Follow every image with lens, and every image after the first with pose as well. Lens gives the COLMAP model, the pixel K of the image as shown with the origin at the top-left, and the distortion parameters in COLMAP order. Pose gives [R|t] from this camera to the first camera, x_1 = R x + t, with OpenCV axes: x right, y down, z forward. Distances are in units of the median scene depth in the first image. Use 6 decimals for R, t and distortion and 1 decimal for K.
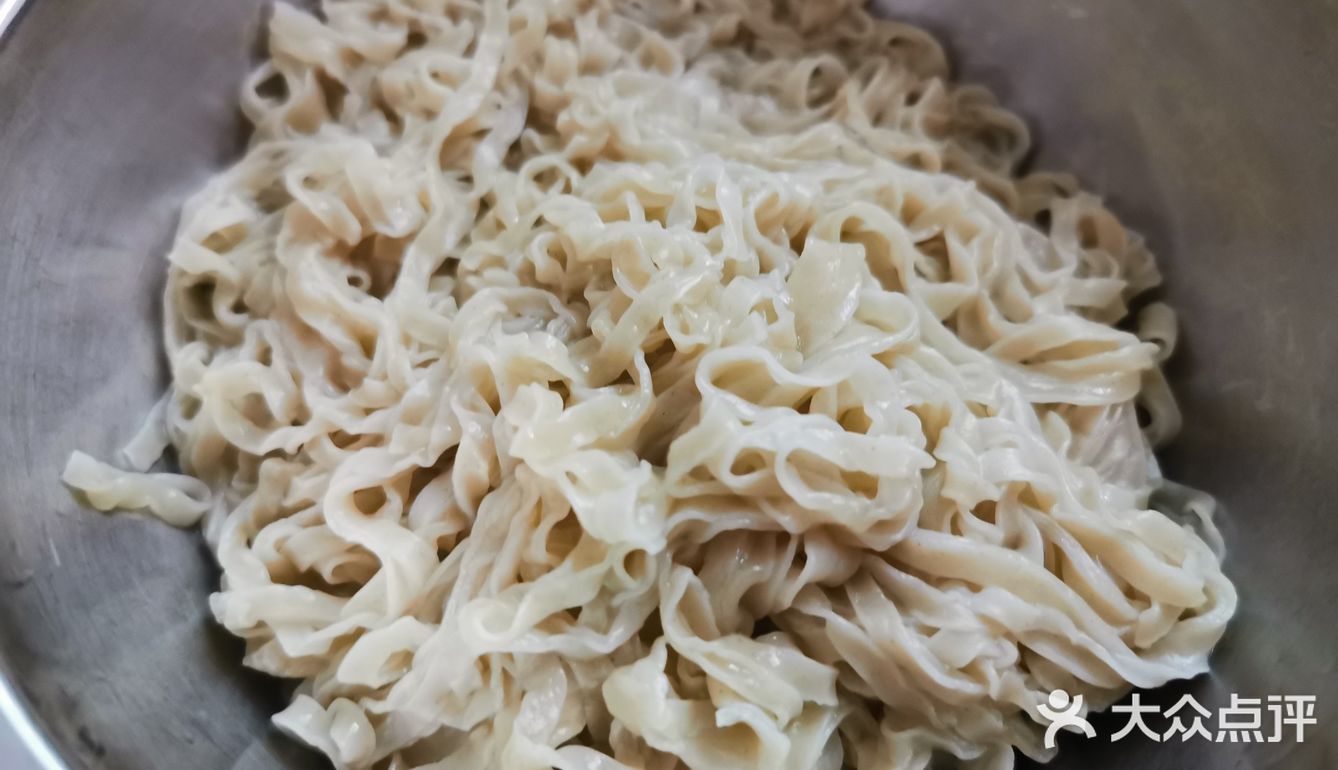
lens RADIAL K [[1049.5, 0, 669.5], [0, 1049.5, 329.5], [0, 0, 1]] dist [-0.002494, -0.002452]
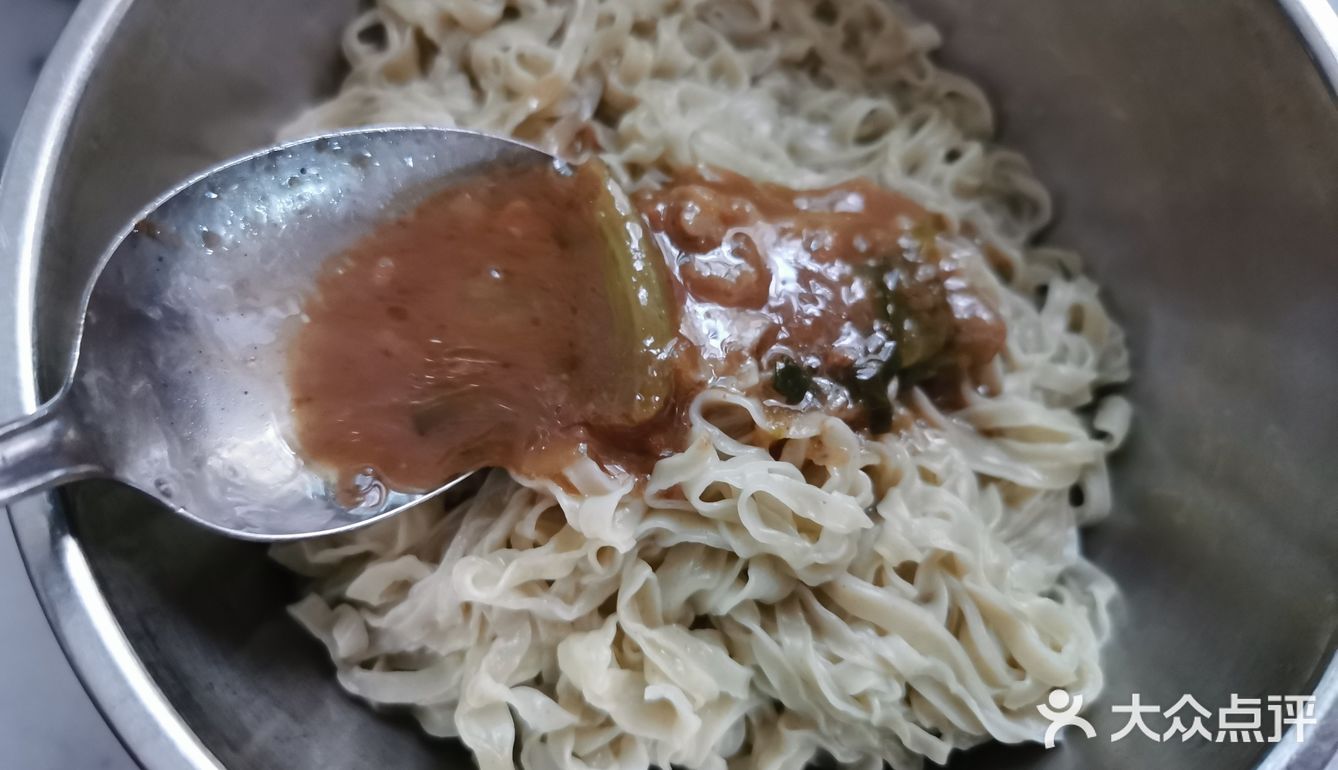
lens RADIAL K [[1049.5, 0, 669.5], [0, 1049.5, 329.5], [0, 0, 1]] dist [-0.002494, -0.002452]
pose [[0.978110, 0.207628, -0.013816, 0.001577], [-0.204418, 0.971155, 0.122767, -0.181420], [0.038907, -0.117256, 0.992339, -0.145818]]
